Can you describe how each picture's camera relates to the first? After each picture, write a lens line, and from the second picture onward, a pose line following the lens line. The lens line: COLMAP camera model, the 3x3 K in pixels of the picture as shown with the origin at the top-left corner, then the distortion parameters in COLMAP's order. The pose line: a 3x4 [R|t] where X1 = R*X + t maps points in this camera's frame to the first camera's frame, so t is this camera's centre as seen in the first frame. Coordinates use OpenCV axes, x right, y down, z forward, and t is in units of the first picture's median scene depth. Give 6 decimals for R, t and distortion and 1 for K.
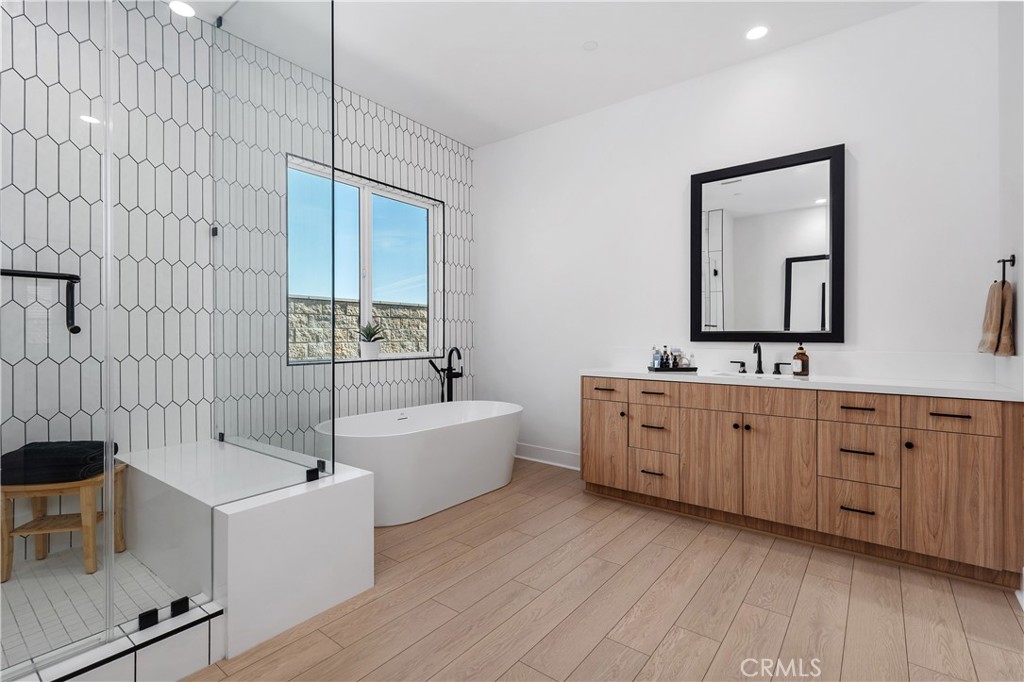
lens RADIAL K [[469.9, 0, 511.7], [0, 469.9, 339.8], [0, 0, 1]] dist [-0.005698, -0.001163]
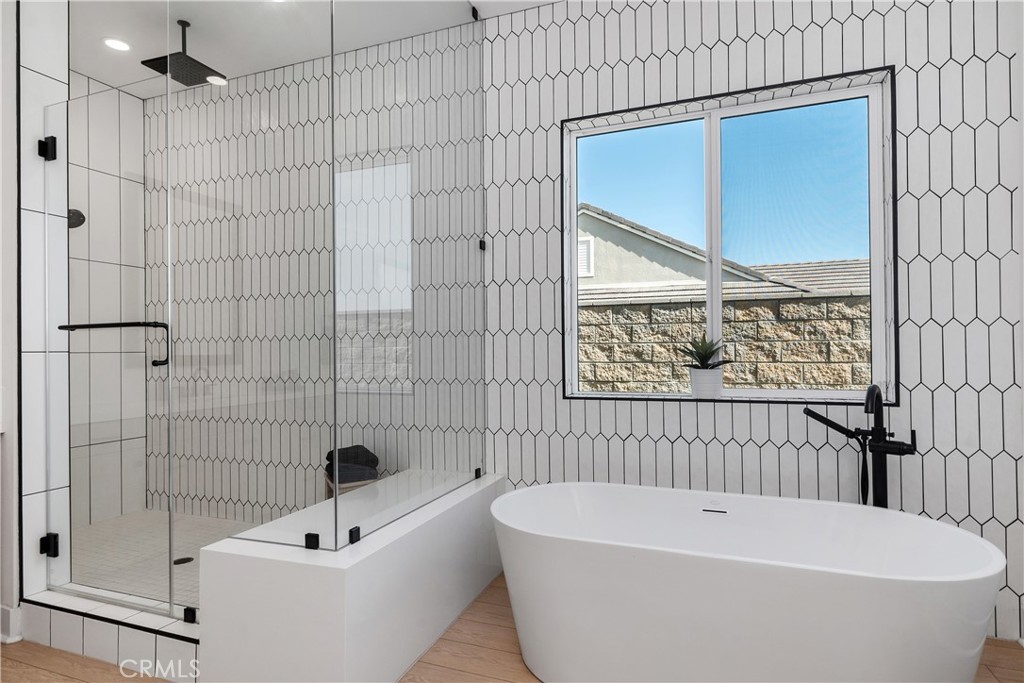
lens RADIAL K [[555.1, 0, 512.2], [0, 555.1, 342.7], [0, 0, 1]] dist [-0.006834, 0.000588]
pose [[0.269797, -0.018525, -0.962739, 0.279620], [0.003765, 0.999828, -0.018184, -0.014617], [0.962910, 0.001282, 0.269820, 0.516701]]
